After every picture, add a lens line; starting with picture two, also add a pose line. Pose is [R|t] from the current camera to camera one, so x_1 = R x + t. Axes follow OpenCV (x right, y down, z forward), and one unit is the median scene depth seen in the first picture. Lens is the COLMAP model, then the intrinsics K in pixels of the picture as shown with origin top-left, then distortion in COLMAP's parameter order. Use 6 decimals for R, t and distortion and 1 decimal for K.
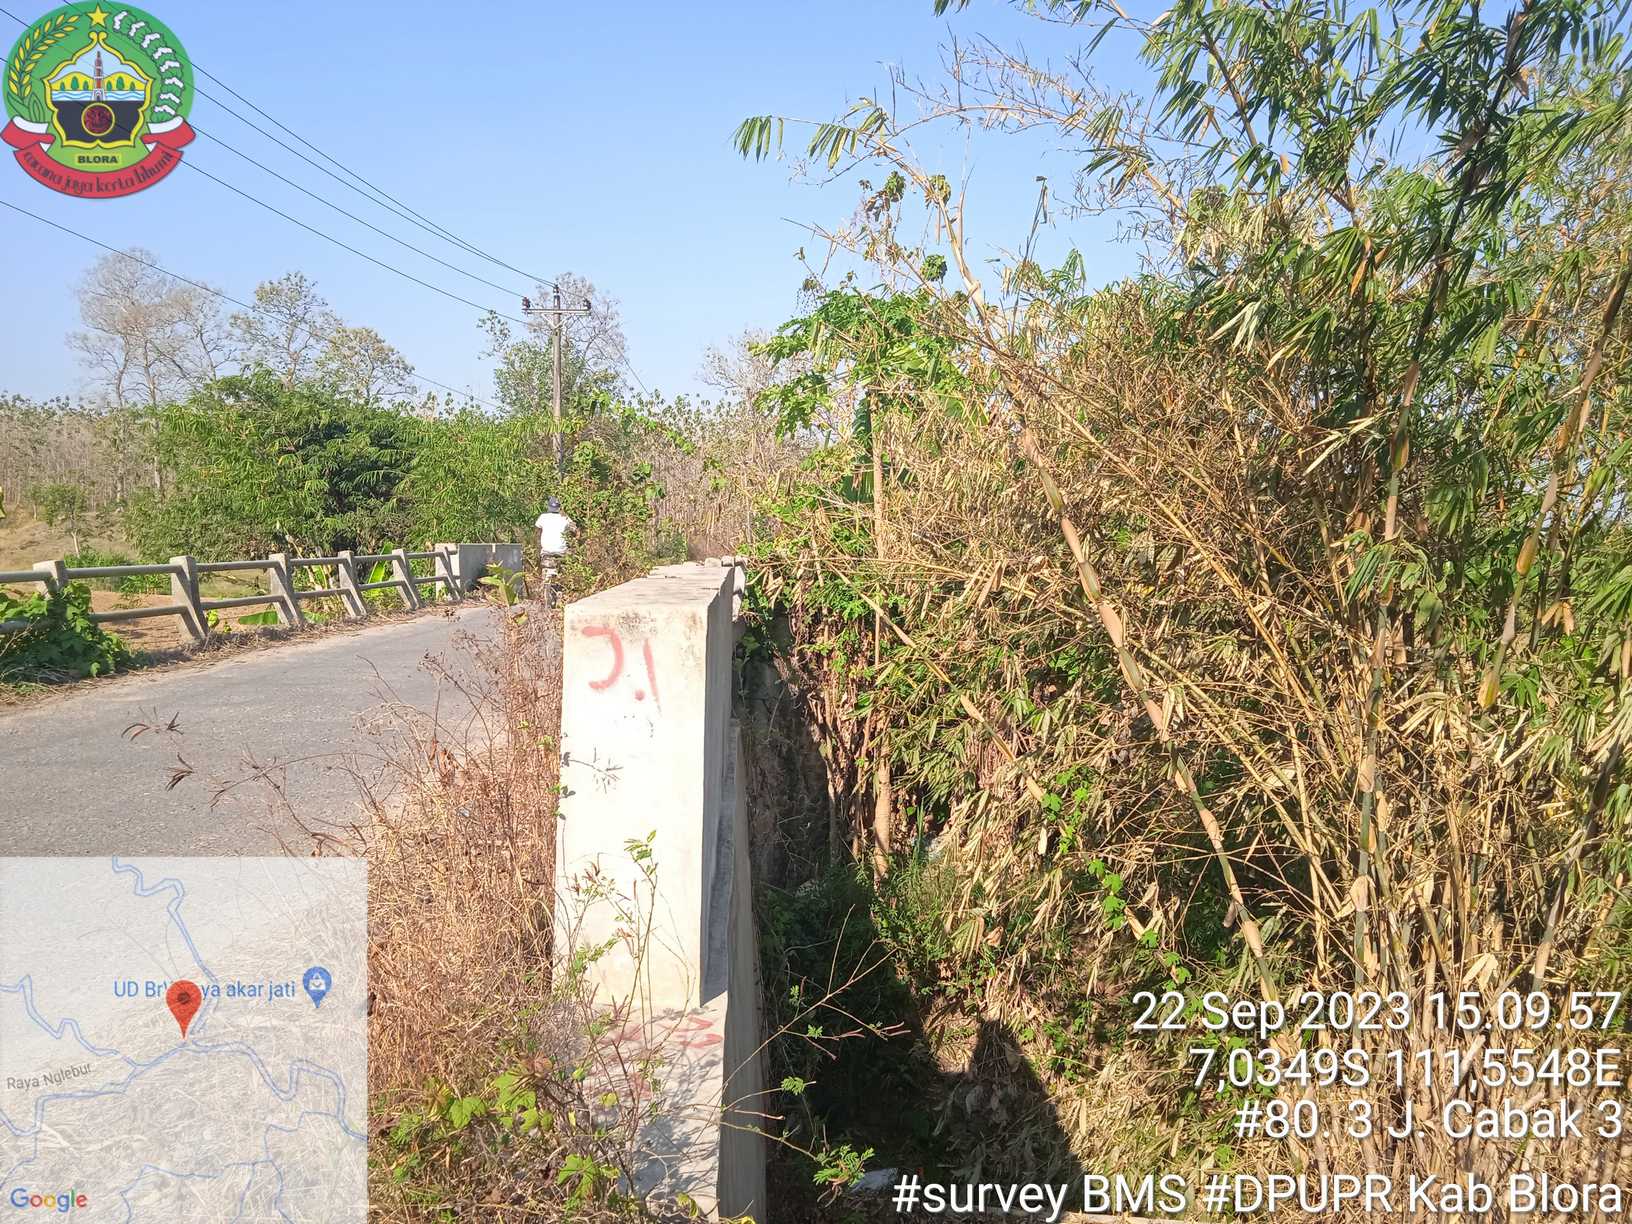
lens RADIAL K [[1359.2, 0, 829.0], [0, 1359.2, 624.0], [0, 0, 1]] dist [0.048109, -0.045283]
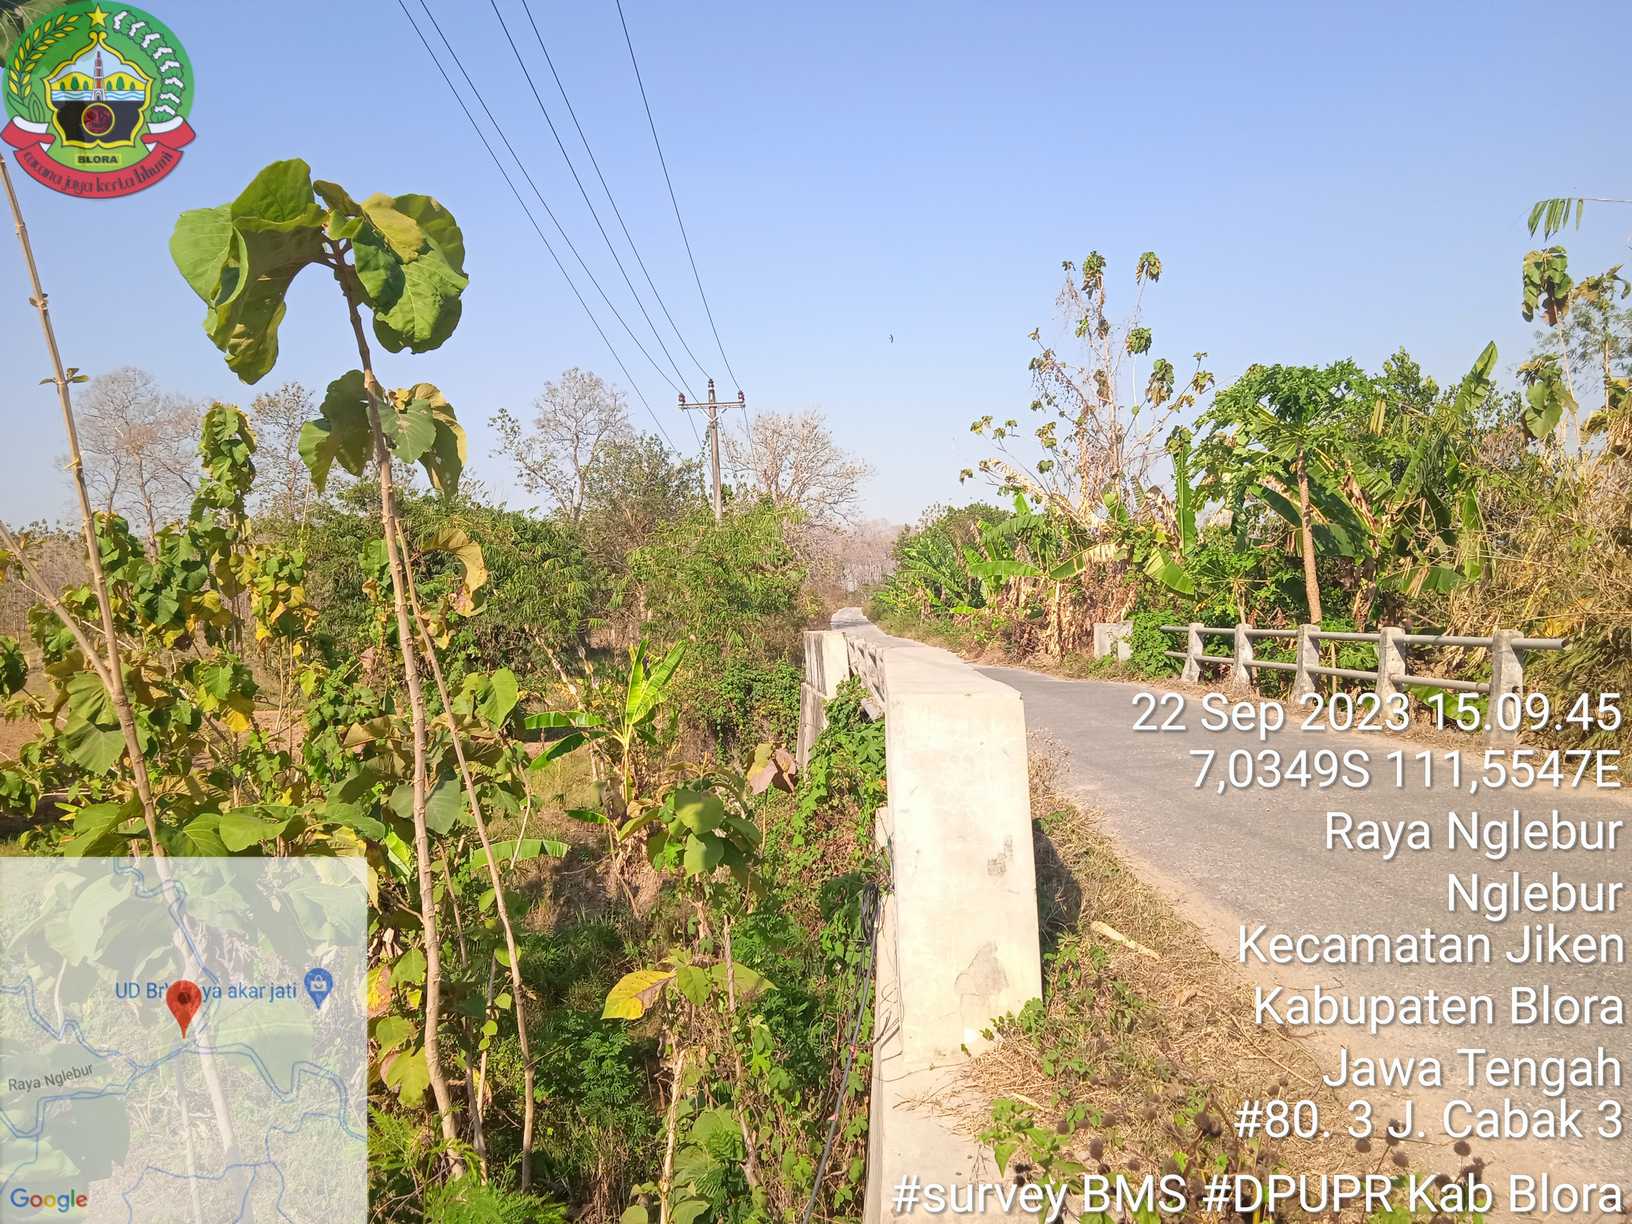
lens RADIAL K [[1359.2, 0, 818.7], [0, 1359.2, 618.4], [0, 0, 1]] dist [0.048109, -0.045283]
pose [[0.997478, -0.061773, 0.034965, -0.134208], [0.063734, 0.996276, -0.058063, -0.004948], [-0.031248, 0.060145, 0.997700, -0.004895]]
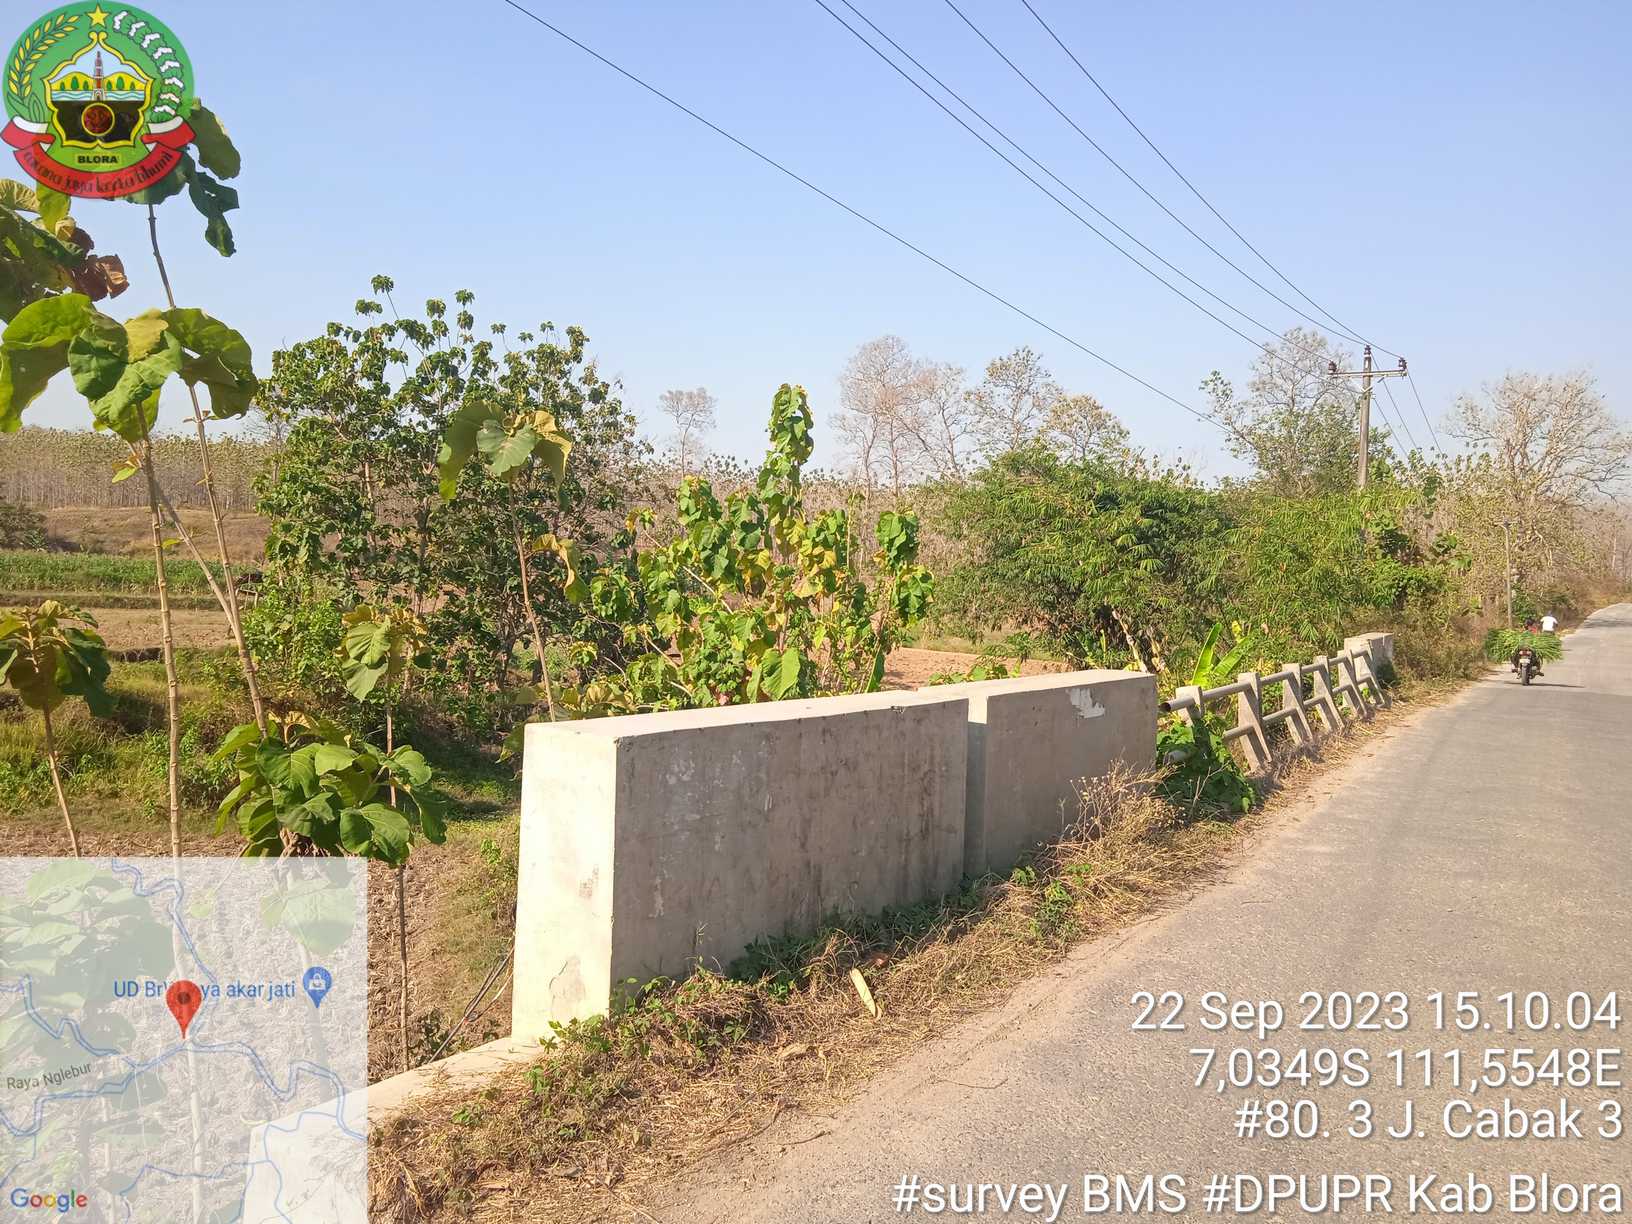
lens RADIAL K [[1359.2, 0, 812.2], [0, 1359.2, 624.7], [0, 0, 1]] dist [0.048109, -0.045283]
pose [[0.881254, 0.031898, -0.471565, -0.069665], [-0.051031, 0.998309, -0.027838, -0.009774], [0.469880, 0.048597, 0.881392, 0.002987]]
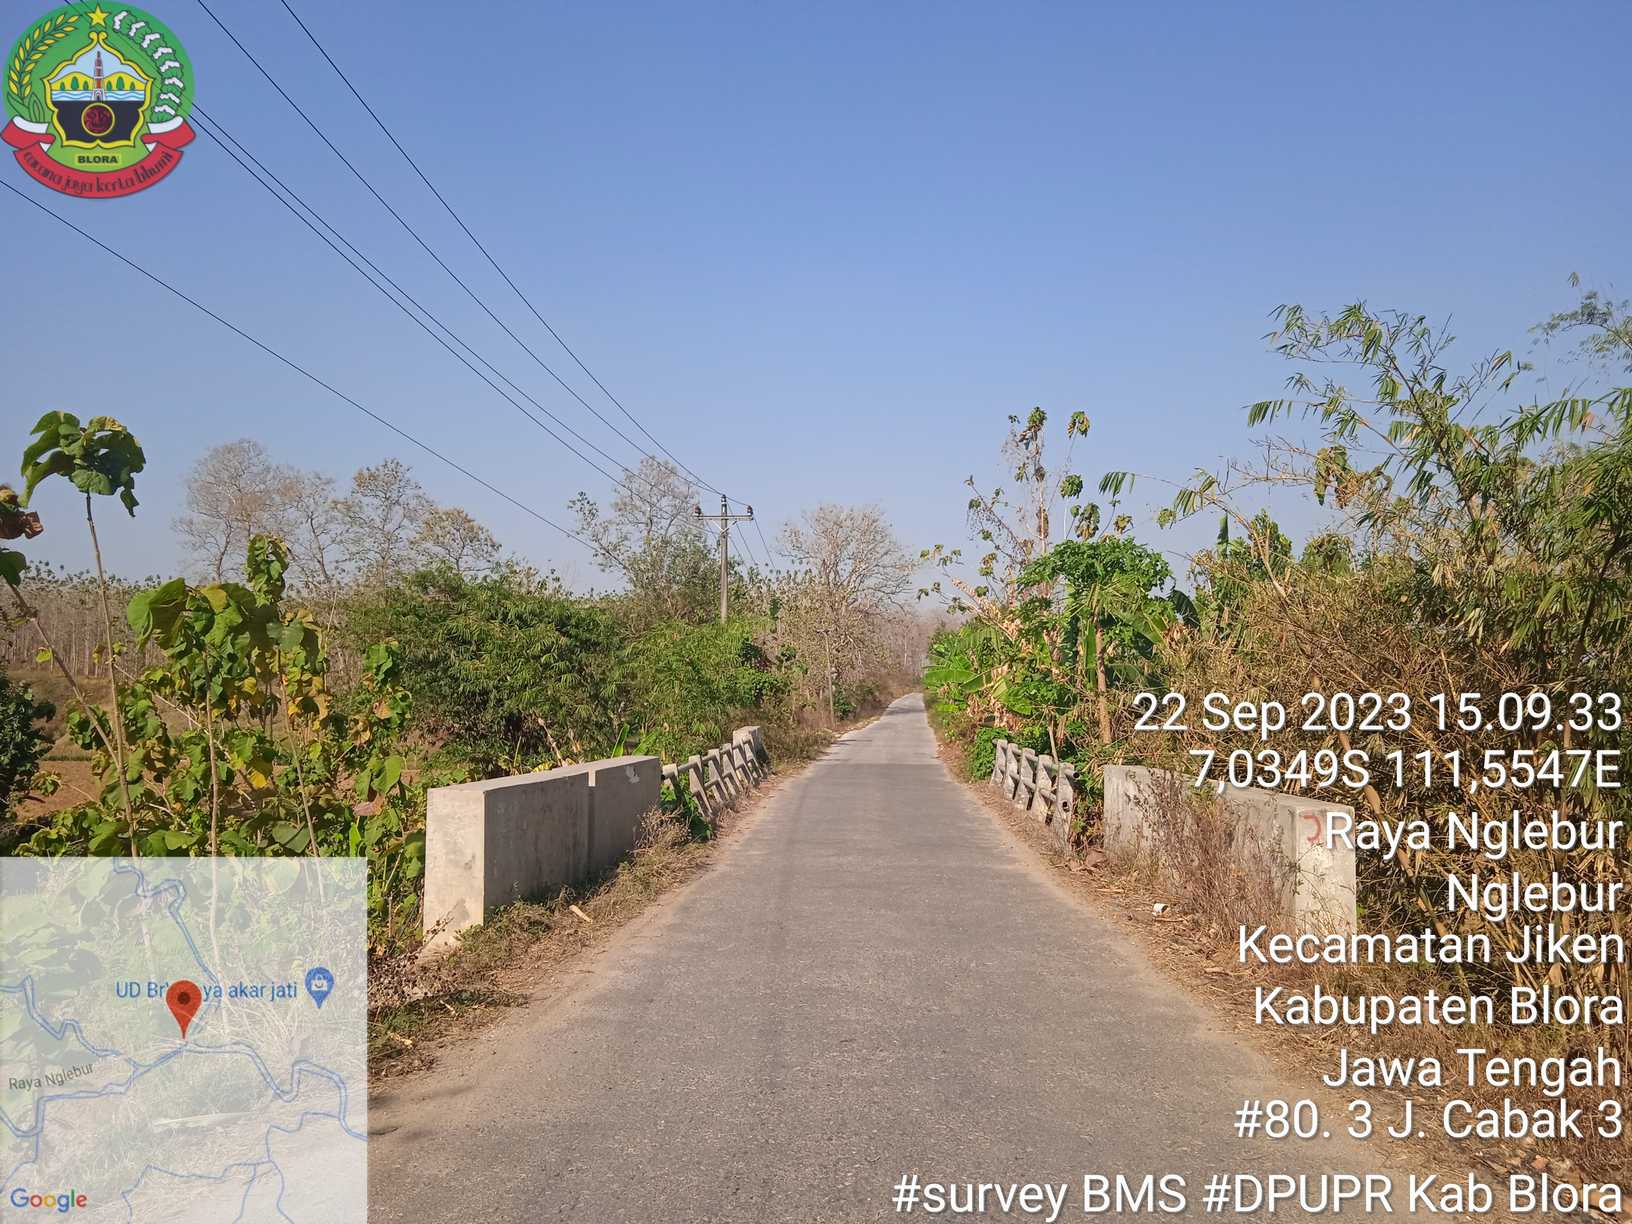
lens RADIAL K [[1359.2, 0, 827.6], [0, 1359.2, 641.6], [0, 0, 1]] dist [0.048109, -0.045283]
pose [[0.999634, -0.015176, -0.022409, -0.070527], [0.012832, 0.994773, -0.101300, -0.005278], [0.023829, 0.100975, 0.994604, -0.107776]]
